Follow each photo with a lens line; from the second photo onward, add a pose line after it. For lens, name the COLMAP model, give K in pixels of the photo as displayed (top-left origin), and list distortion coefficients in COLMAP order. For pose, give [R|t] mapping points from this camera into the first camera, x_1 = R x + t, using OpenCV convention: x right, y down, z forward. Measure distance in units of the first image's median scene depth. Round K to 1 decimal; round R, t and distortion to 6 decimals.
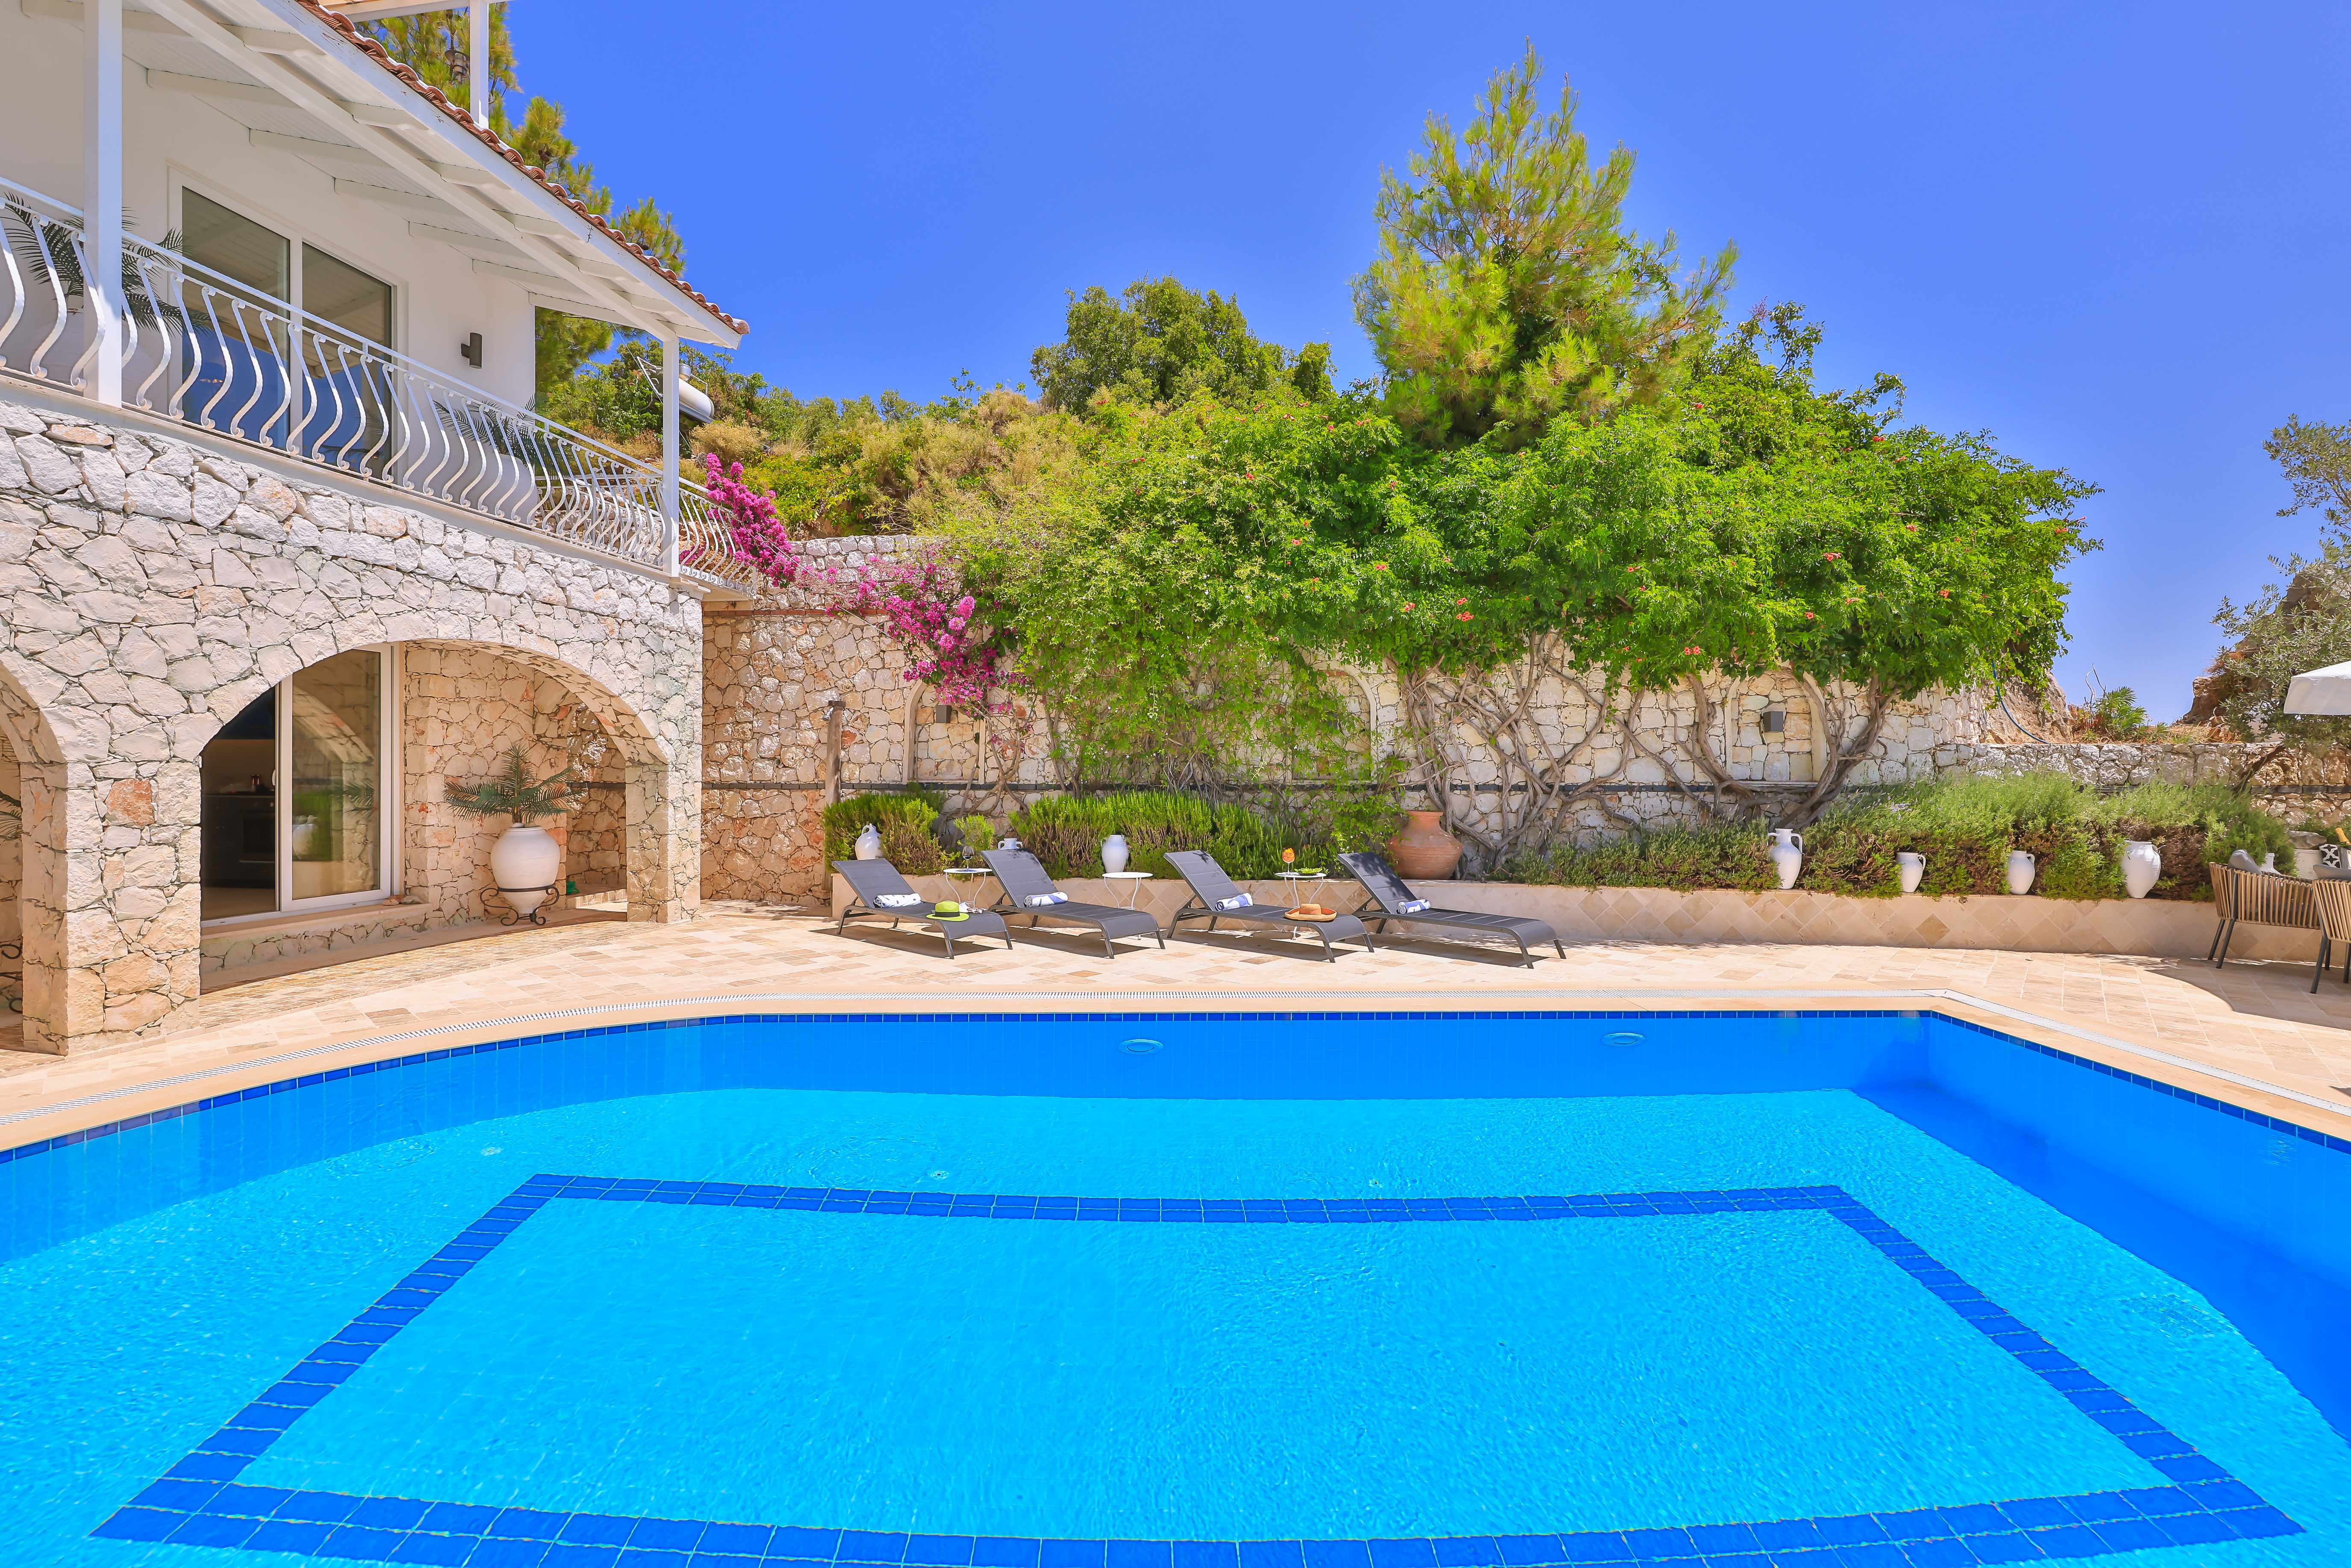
lens RADIAL K [[1053.8, 0, 1180.4], [0, 1053.8, 778.5], [0, 0, 1]] dist [-0.002773, -0.000021]
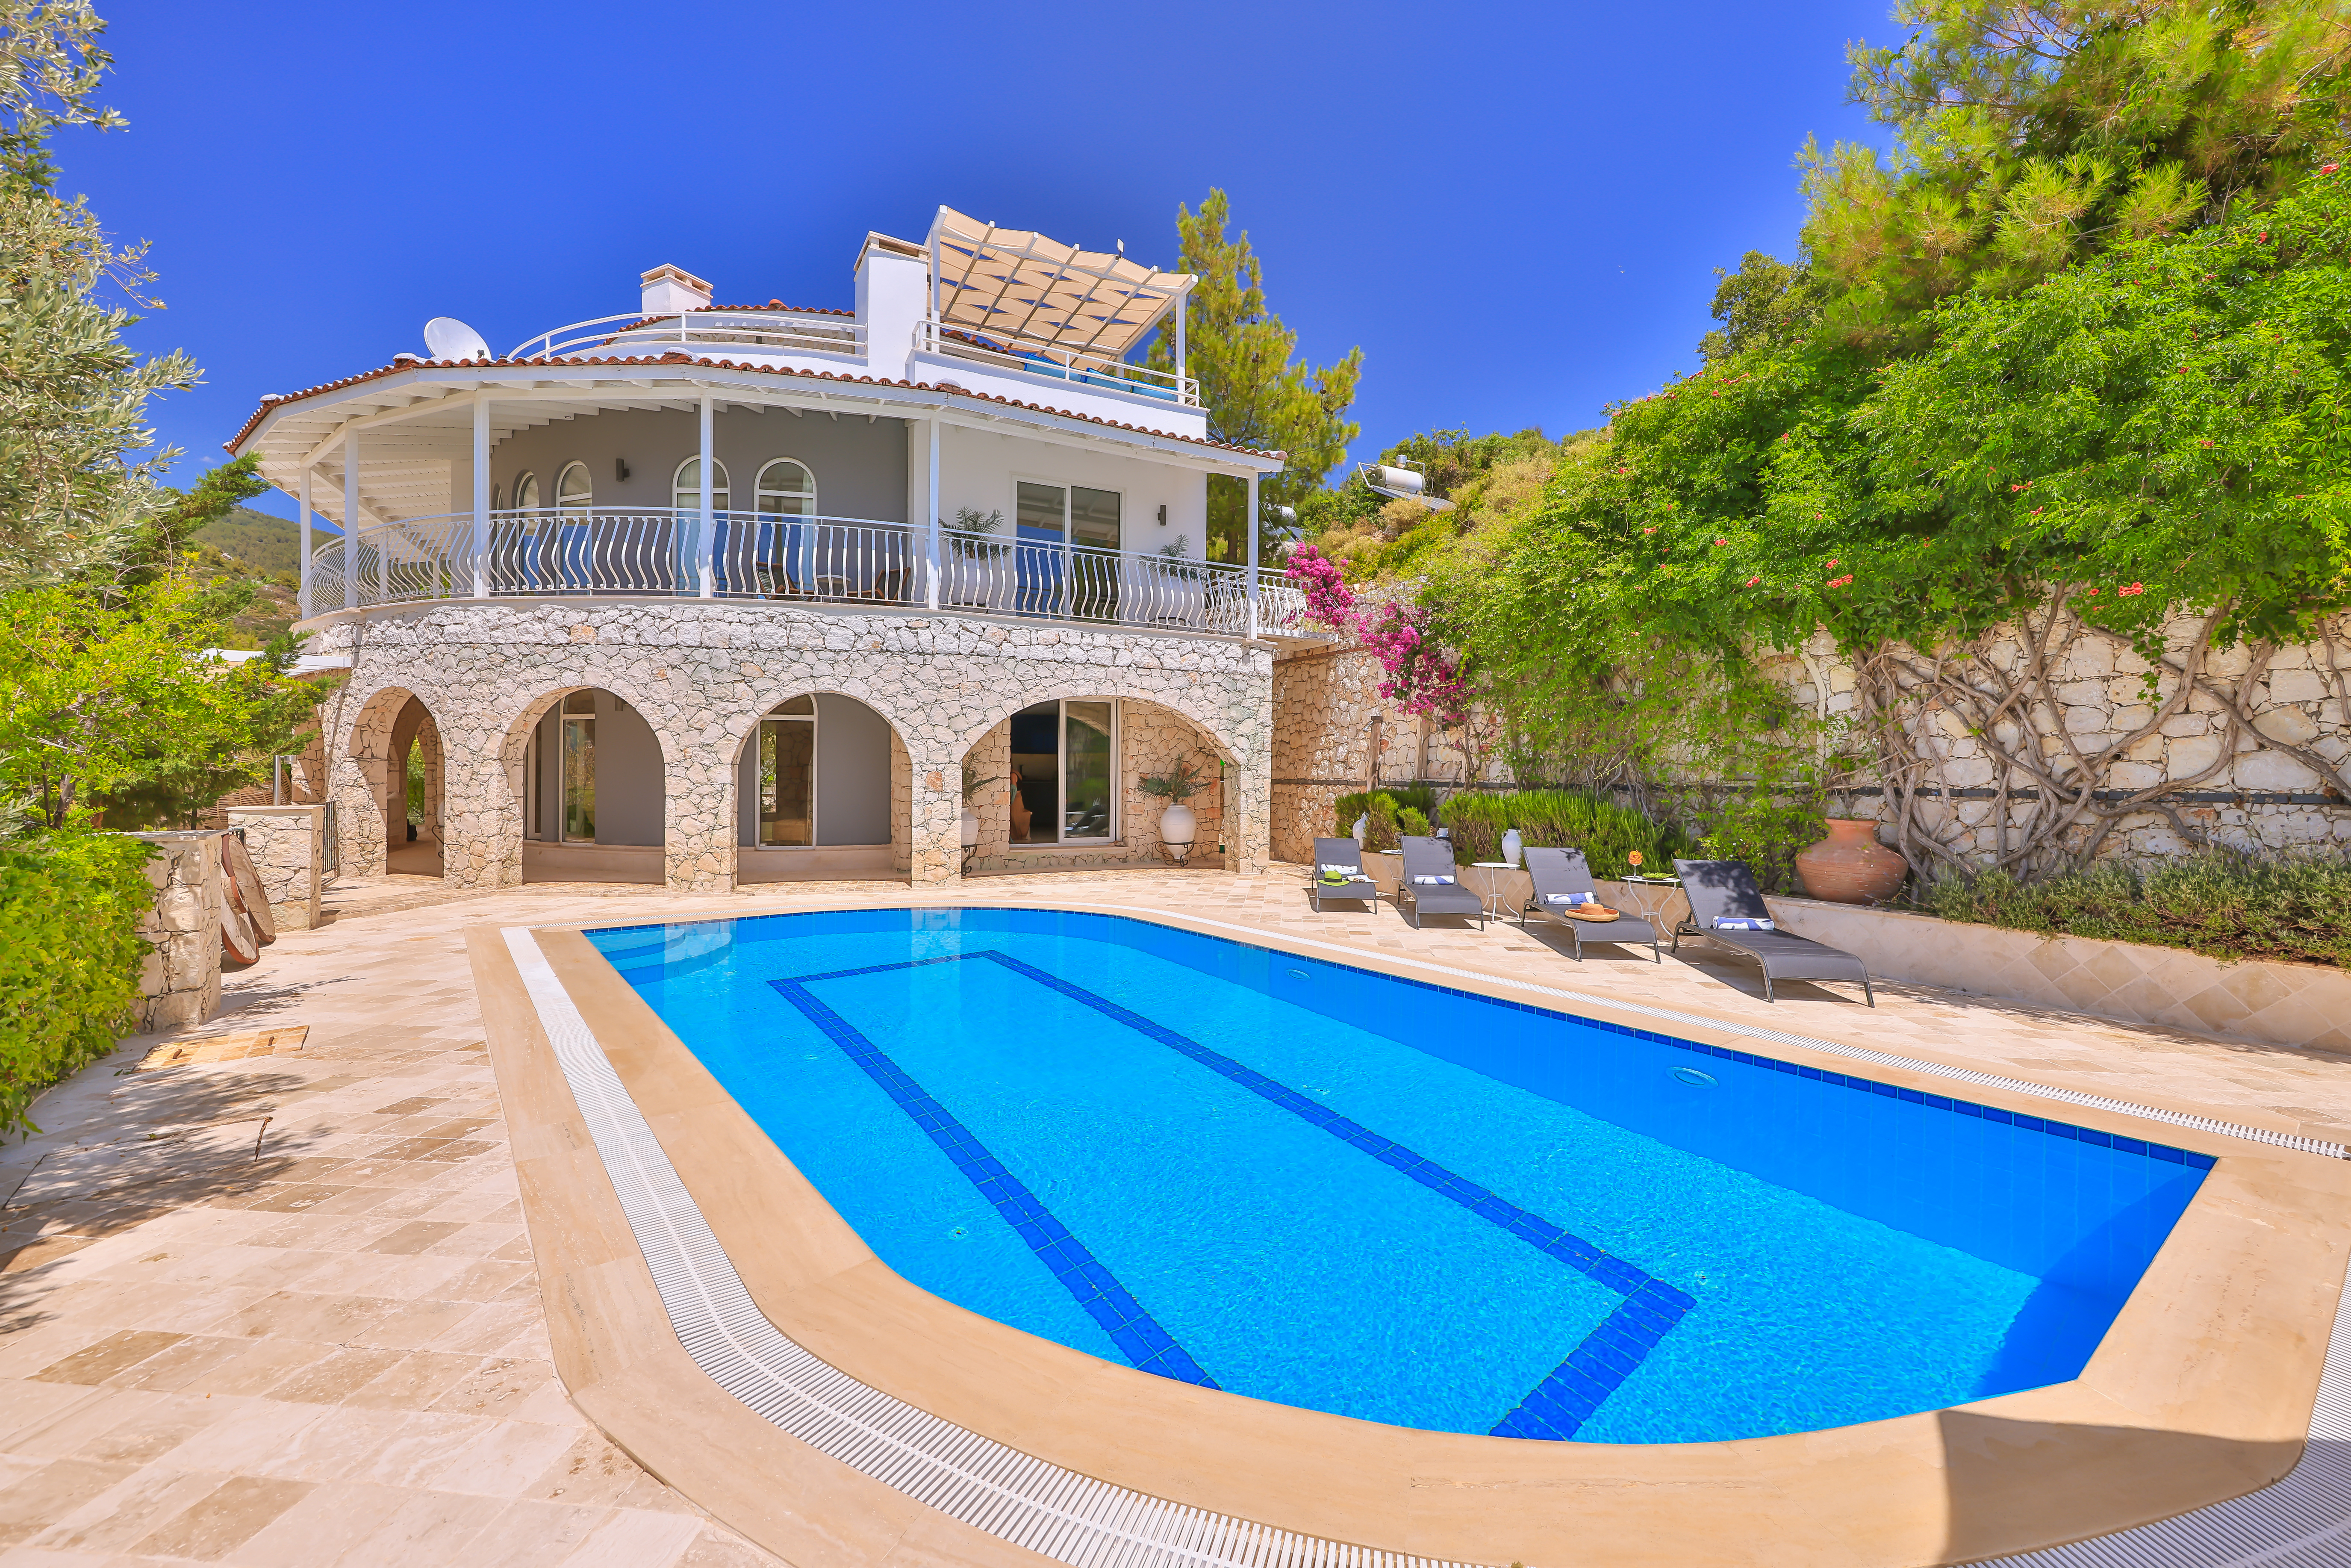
lens RADIAL K [[1053.8, 0, 1180.3], [0, 1053.8, 781.0], [0, 0, 1]] dist [-0.002773, -0.000021]
pose [[0.538094, 0.007955, -0.842847, 0.692129], [-0.012800, 0.999917, 0.001265, 0.007063], [0.842788, 0.010108, 0.538151, 0.128085]]
